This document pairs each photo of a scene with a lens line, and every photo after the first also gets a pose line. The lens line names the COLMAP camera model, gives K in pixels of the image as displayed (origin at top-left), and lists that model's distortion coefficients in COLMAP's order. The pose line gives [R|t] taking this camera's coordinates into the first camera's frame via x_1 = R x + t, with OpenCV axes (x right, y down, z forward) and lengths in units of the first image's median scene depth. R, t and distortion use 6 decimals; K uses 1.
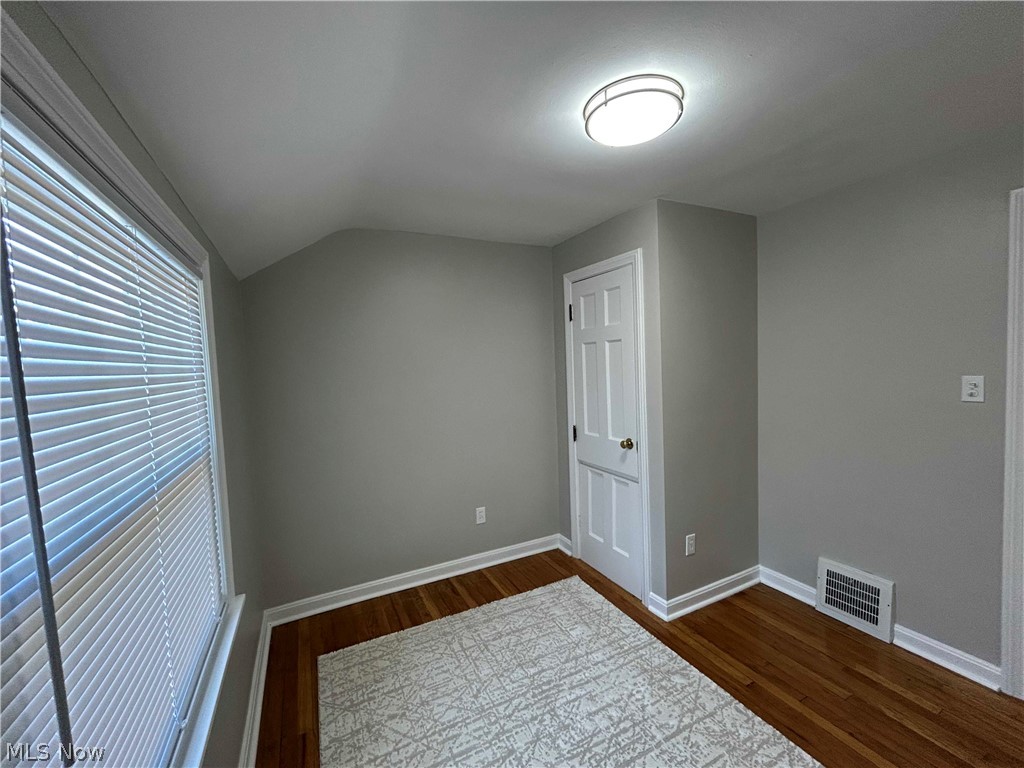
lens RADIAL K [[413.2, 0, 508.3], [0, 413.2, 382.8], [0, 0, 1]] dist [-0.001587, 0.000059]
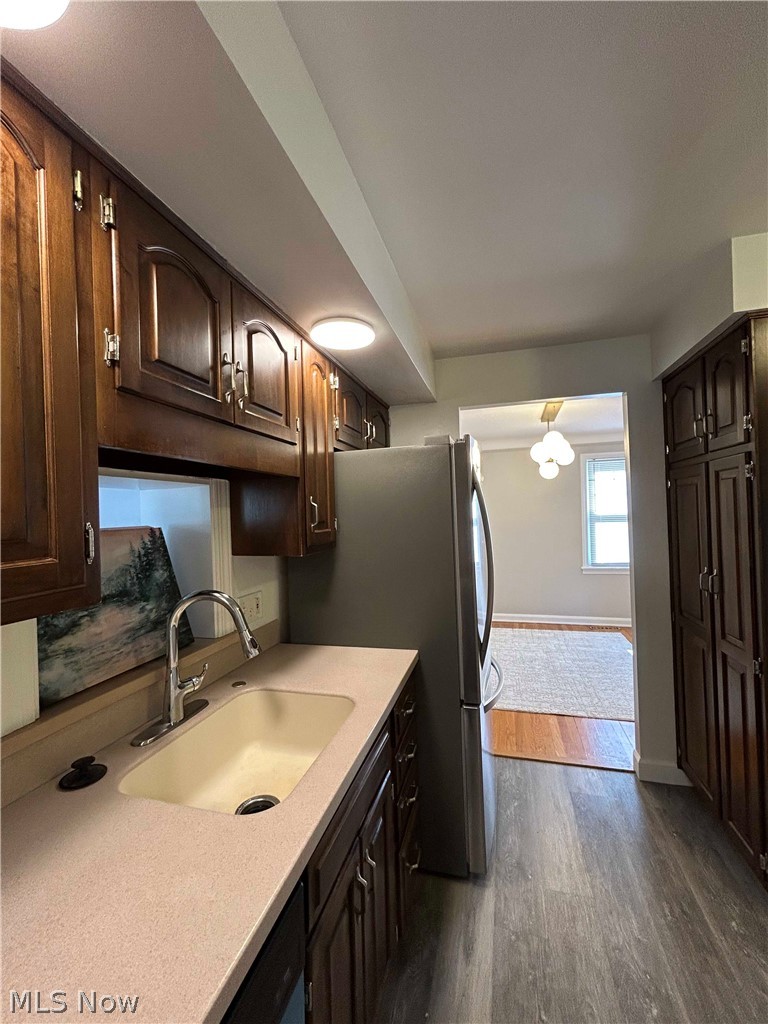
lens RADIAL K [[413.2, 0, 384.2], [0, 413.2, 509.3], [0, 0, 1]] dist [-0.001587, 0.000059]
pose [[-0.746388, 0.066272, 0.662203, -0.647801], [0.089964, 0.995943, 0.001730, -0.119110], [-0.659402, 0.060866, -0.749322, 2.838382]]
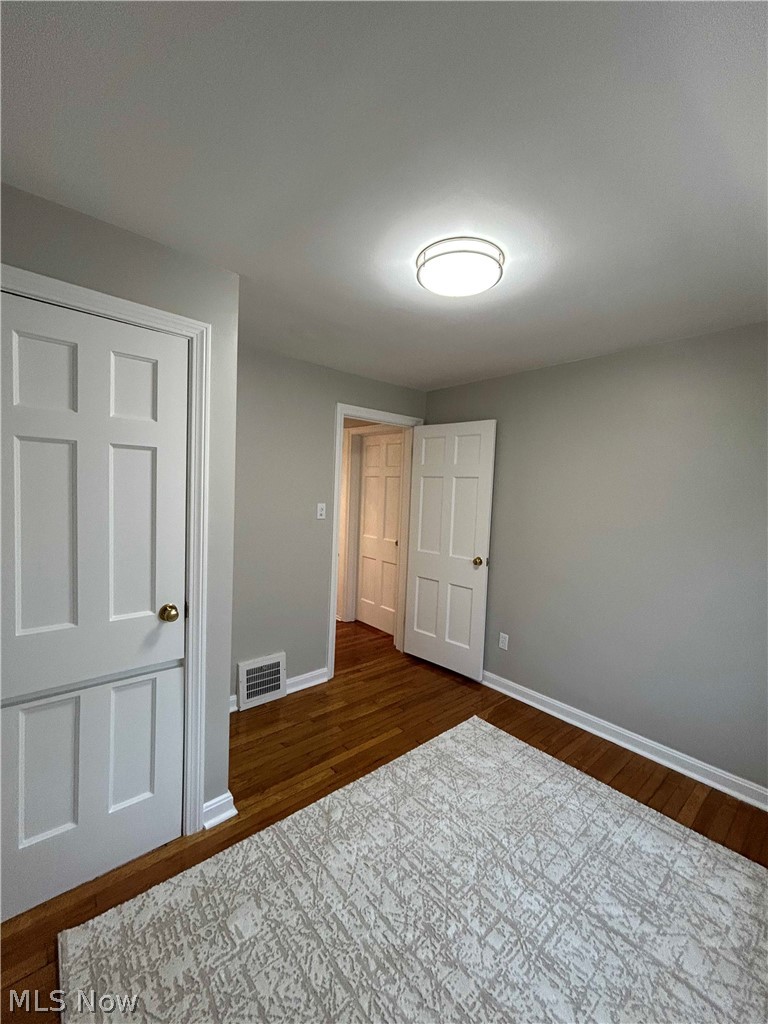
lens RADIAL K [[413.3, 0, 384.4], [0, 413.3, 509.1], [0, 0, 1]] dist [-0.003956, -0.000749]
pose [[-0.254619, -0.019794, 0.966839, -0.532968], [0.019307, 0.999487, 0.025547, -0.030047], [-0.966849, 0.025172, -0.254106, 1.085909]]
